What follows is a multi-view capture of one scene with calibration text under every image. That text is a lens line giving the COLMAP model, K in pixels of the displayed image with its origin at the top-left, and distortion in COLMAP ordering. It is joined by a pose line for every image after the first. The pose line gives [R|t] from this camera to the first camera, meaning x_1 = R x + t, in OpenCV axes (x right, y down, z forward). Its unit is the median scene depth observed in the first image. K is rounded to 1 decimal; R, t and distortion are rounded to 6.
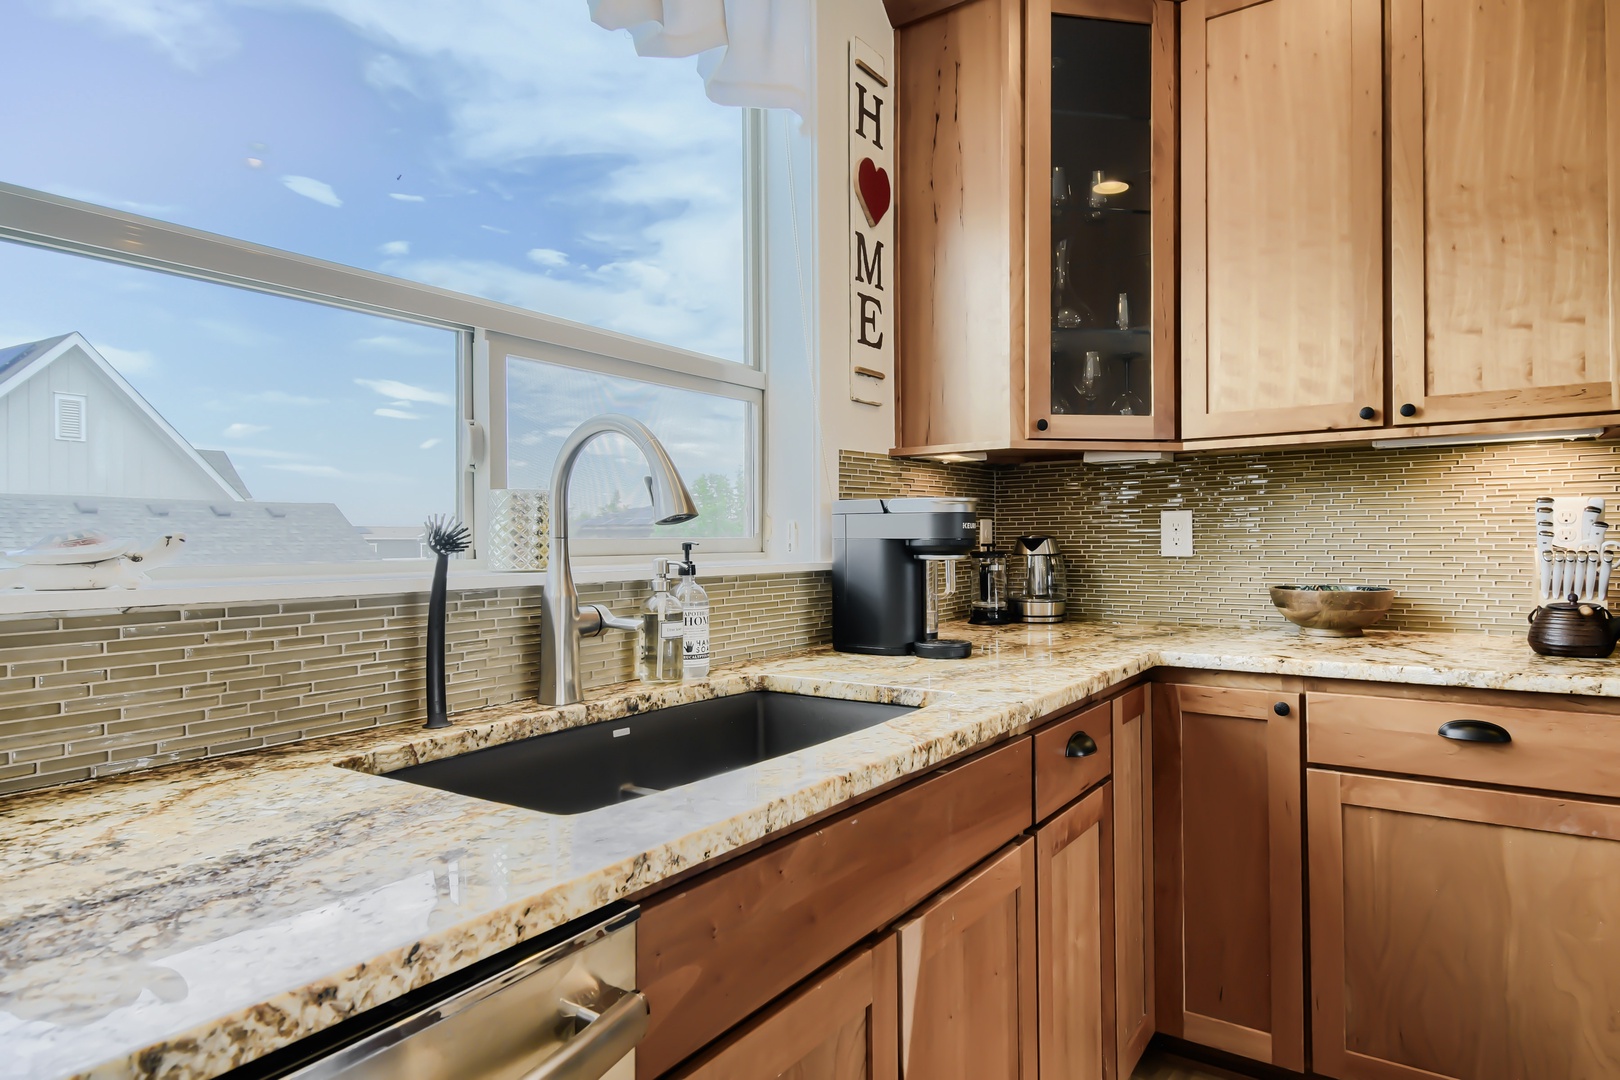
lens RADIAL K [[893.4, 0, 818.0], [0, 893.4, 536.5], [0, 0, 1]] dist [0.037479, -0.016485]
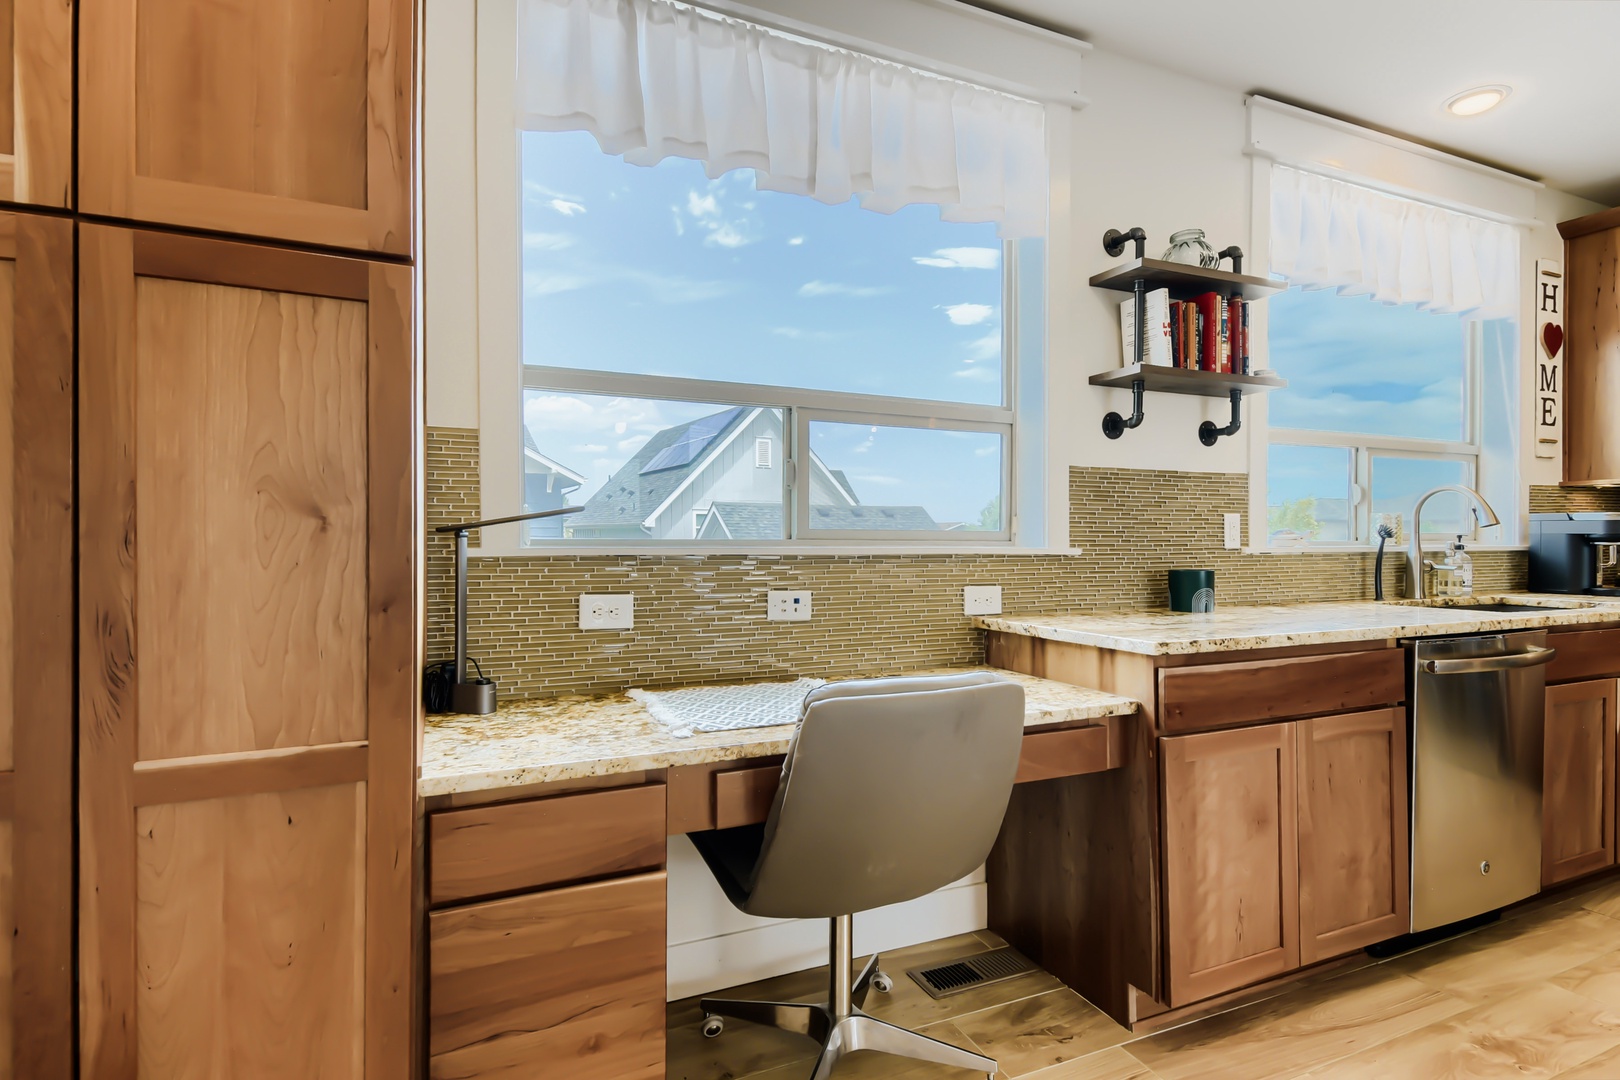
lens RADIAL K [[822.8, 0, 809.9], [0, 822.8, 540.3], [0, 0, 1]] dist [0.016745, -0.009078]
pose [[0.855762, 0.009126, -0.517289, -0.365475], [-0.003458, 0.999923, 0.011920, 0.000979], [0.517358, -0.008412, 0.855728, -1.249479]]
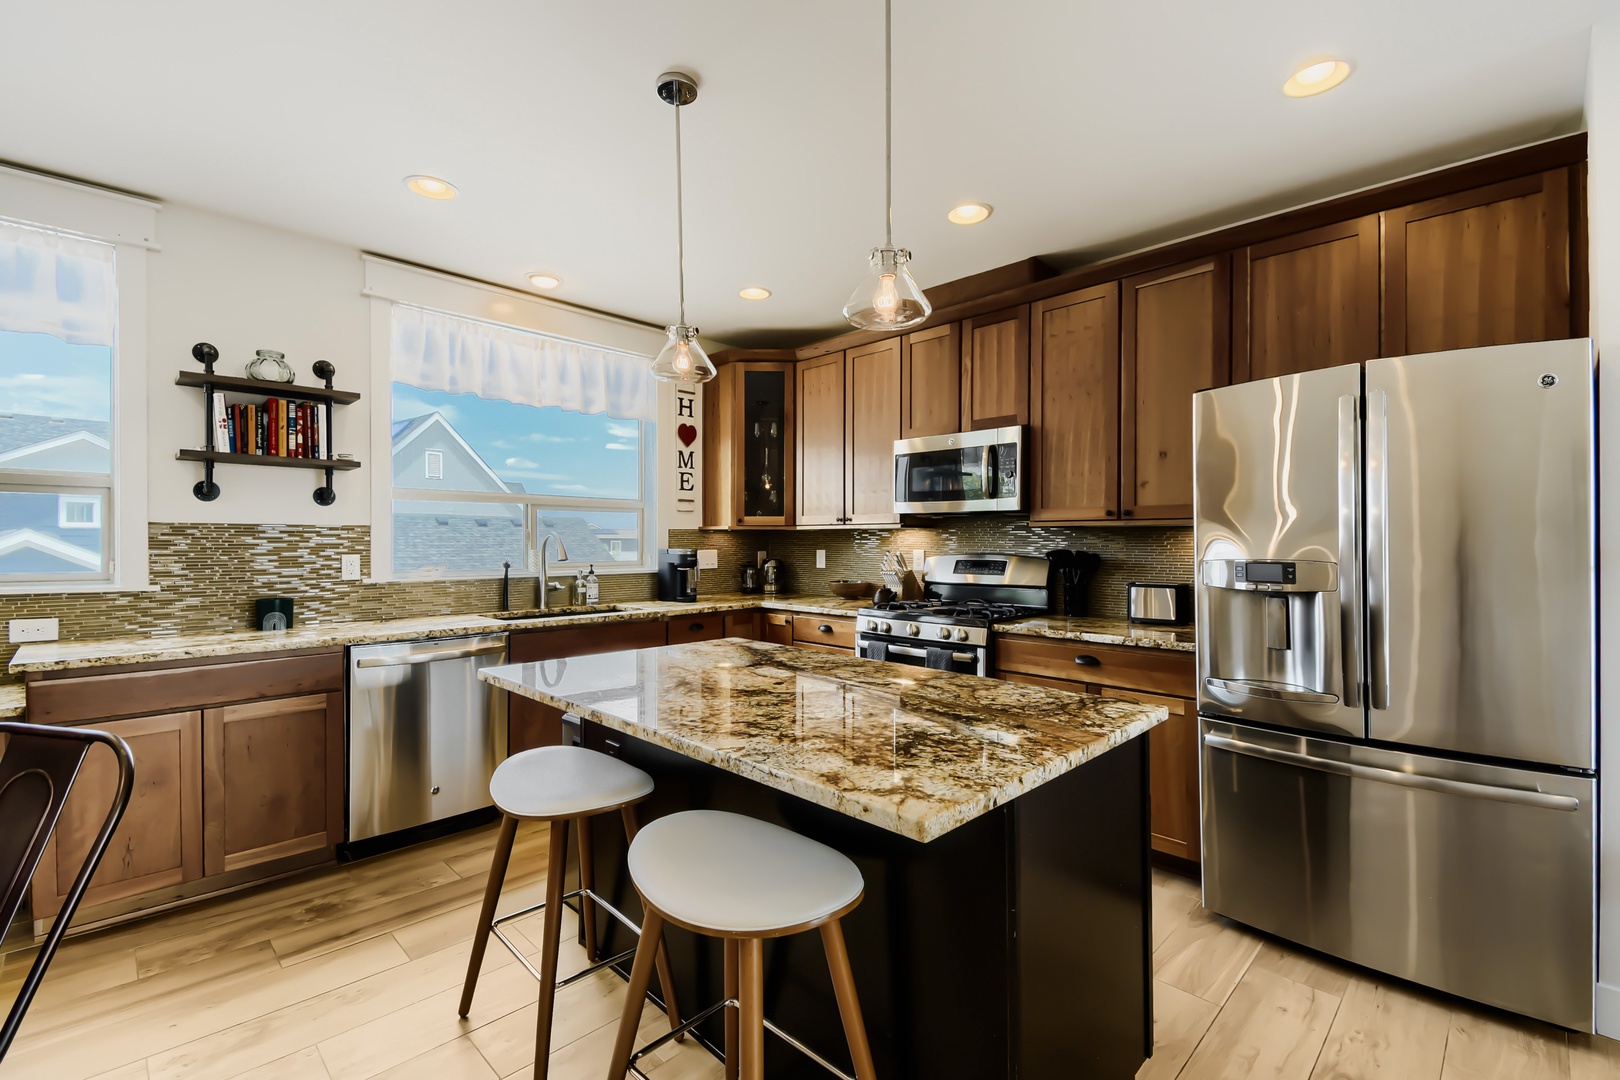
lens RADIAL K [[718.1, 0, 849.8], [0, 718.1, 535.7], [0, 0, 1]] dist [0.012450, -0.008894]
pose [[0.985916, 0.007036, -0.167092, 0.975916], [-0.006897, 0.999975, 0.001410, -0.086046], [0.167098, -0.000238, 0.985940, -1.145511]]
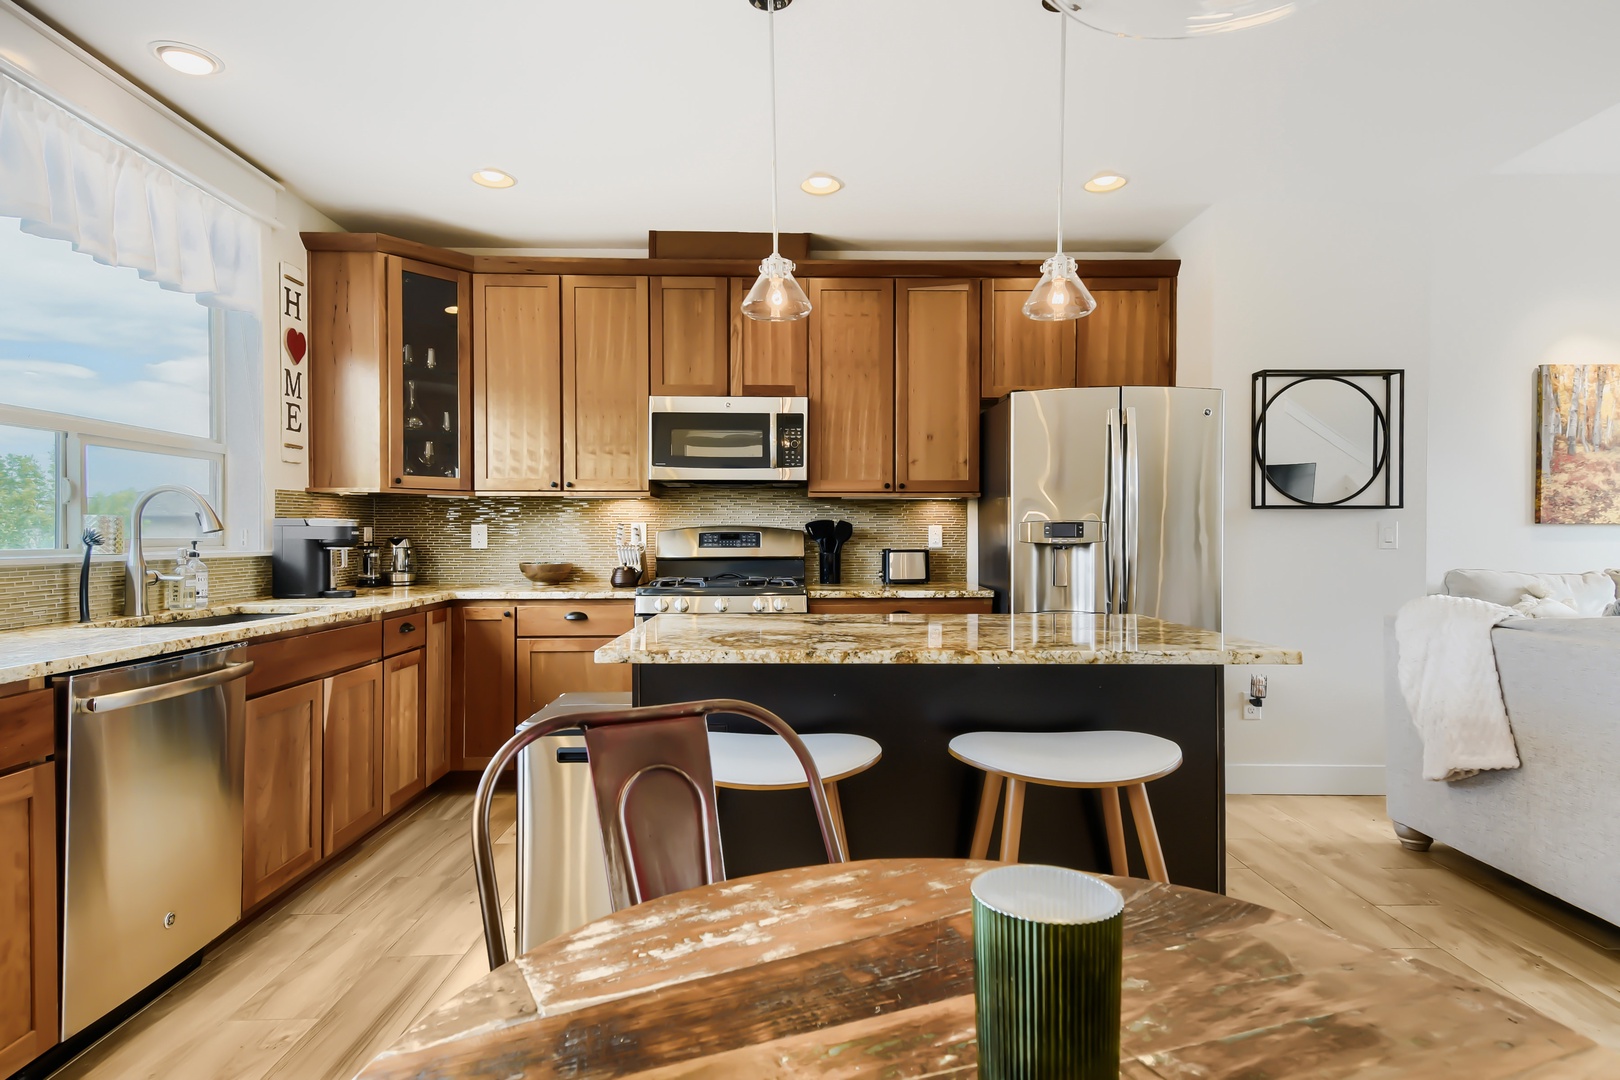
lens RADIAL K [[893.4, 0, 822.8], [0, 893.4, 544.1], [0, 0, 1]] dist [0.037479, -0.016485]
pose [[0.803712, 0.001833, 0.595016, -0.176516], [-0.008875, 0.999921, 0.008908, -0.013124], [-0.594953, -0.012441, 0.803664, -1.154299]]
